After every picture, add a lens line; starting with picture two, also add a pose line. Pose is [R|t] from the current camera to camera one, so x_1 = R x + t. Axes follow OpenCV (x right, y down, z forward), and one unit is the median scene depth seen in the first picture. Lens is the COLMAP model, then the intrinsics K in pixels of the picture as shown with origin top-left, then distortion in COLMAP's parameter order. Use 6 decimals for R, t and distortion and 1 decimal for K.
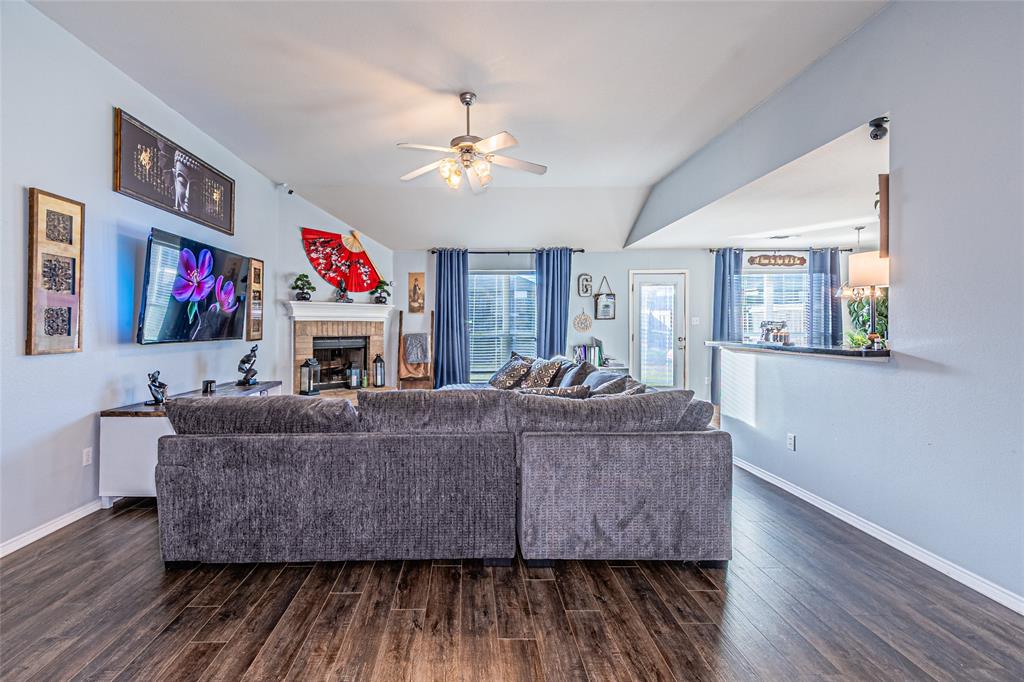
lens RADIAL K [[449.3, 0, 474.3], [0, 449.3, 323.3], [0, 0, 1]] dist [0.009211, -0.002651]
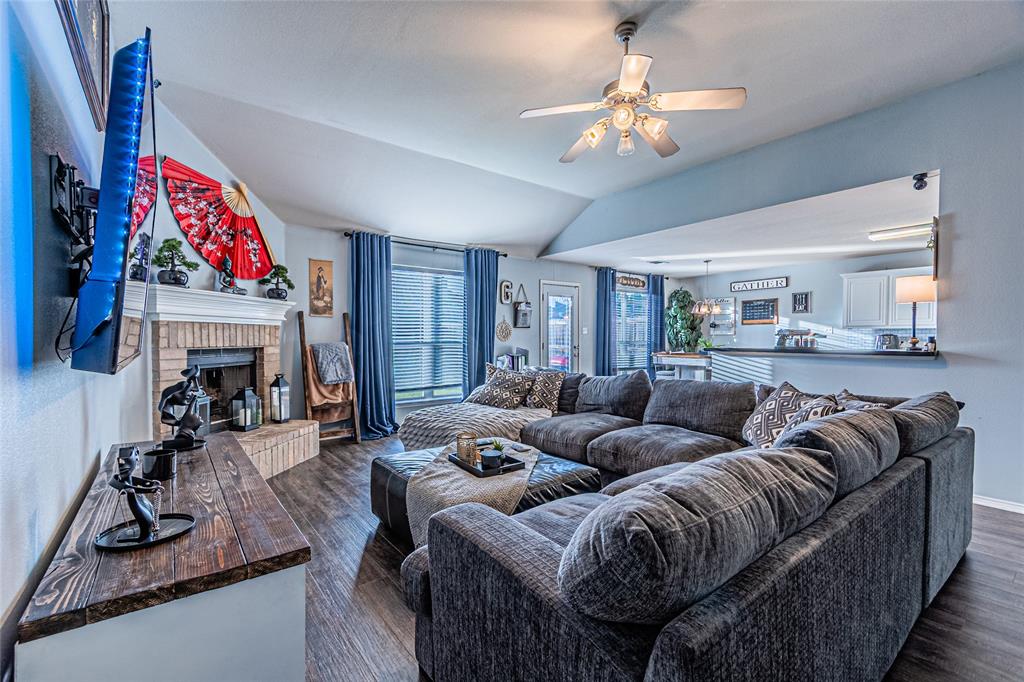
lens RADIAL K [[449.3, 0, 508.8], [0, 449.3, 347.8], [0, 0, 1]] dist [0.009211, -0.002651]
pose [[0.802565, -0.009869, 0.596483, -0.354508], [-0.006235, 0.999670, 0.024929, 0.010439], [-0.596532, -0.023726, 0.802238, 0.266533]]
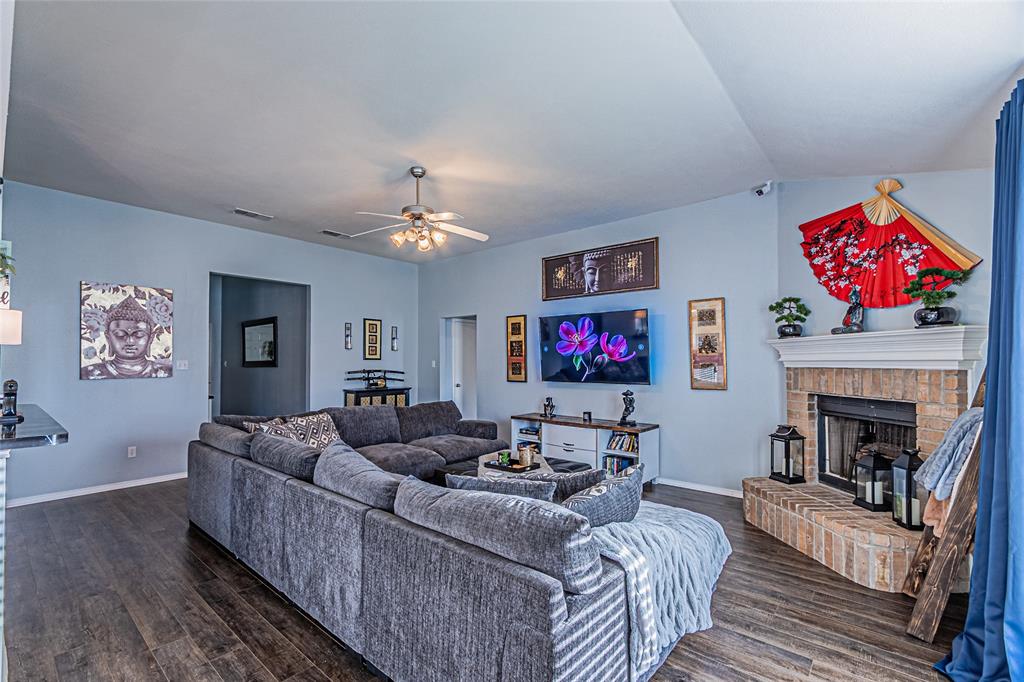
lens RADIAL K [[449.3, 0, 498.2], [0, 449.3, 351.2], [0, 0, 1]] dist [0.009211, -0.002651]
pose [[-0.670169, -0.015610, -0.742045, 0.373775], [0.005834, 0.999637, -0.026298, -0.013713], [0.742186, -0.021953, -0.669835, 1.045763]]
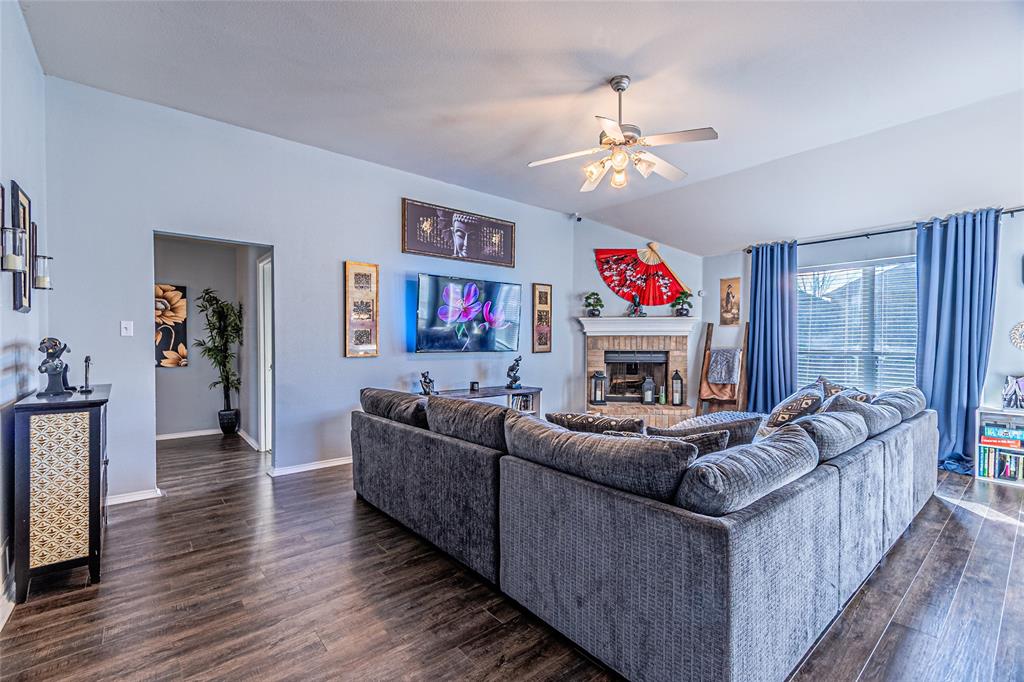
lens RADIAL K [[449.3, 0, 507.6], [0, 449.3, 339.8], [0, 0, 1]] dist [0.009211, -0.002651]
pose [[0.630193, -0.001442, -0.776437, 0.300480], [0.004627, 0.999987, 0.001898, 0.000984], [0.776424, -0.004788, 0.630192, 0.151009]]
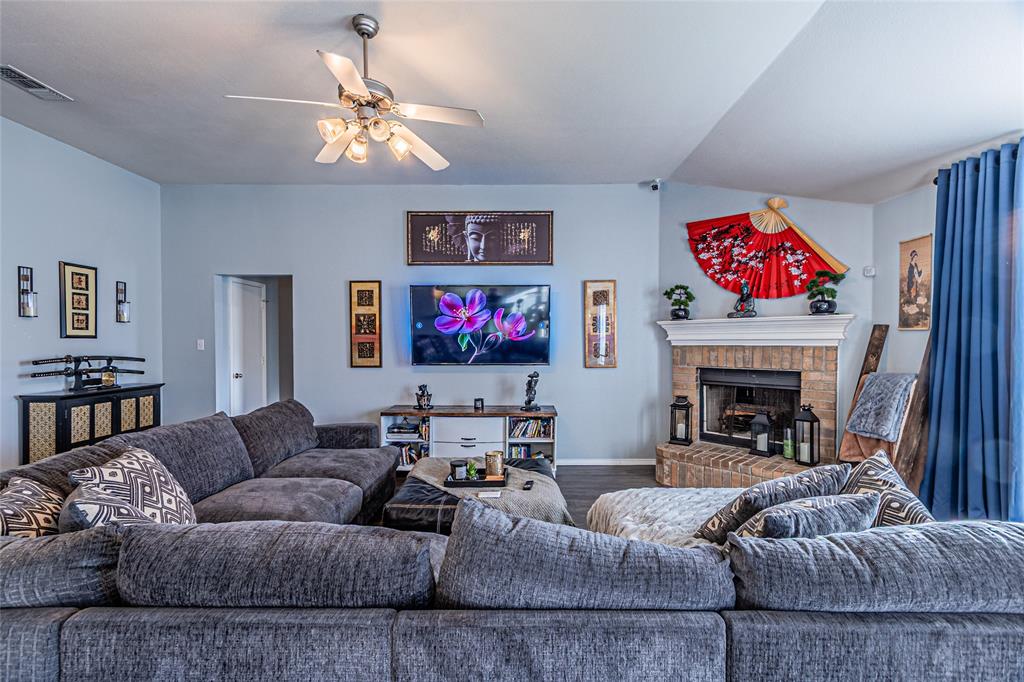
lens RADIAL K [[449.3, 0, 519.0], [0, 449.3, 344.2], [0, 0, 1]] dist [0.009211, -0.002651]
pose [[-0.022296, 0.008781, -0.999713, 0.365357], [0.007997, 0.999931, 0.008605, -0.015791], [0.999719, -0.007803, -0.022365, 0.689518]]
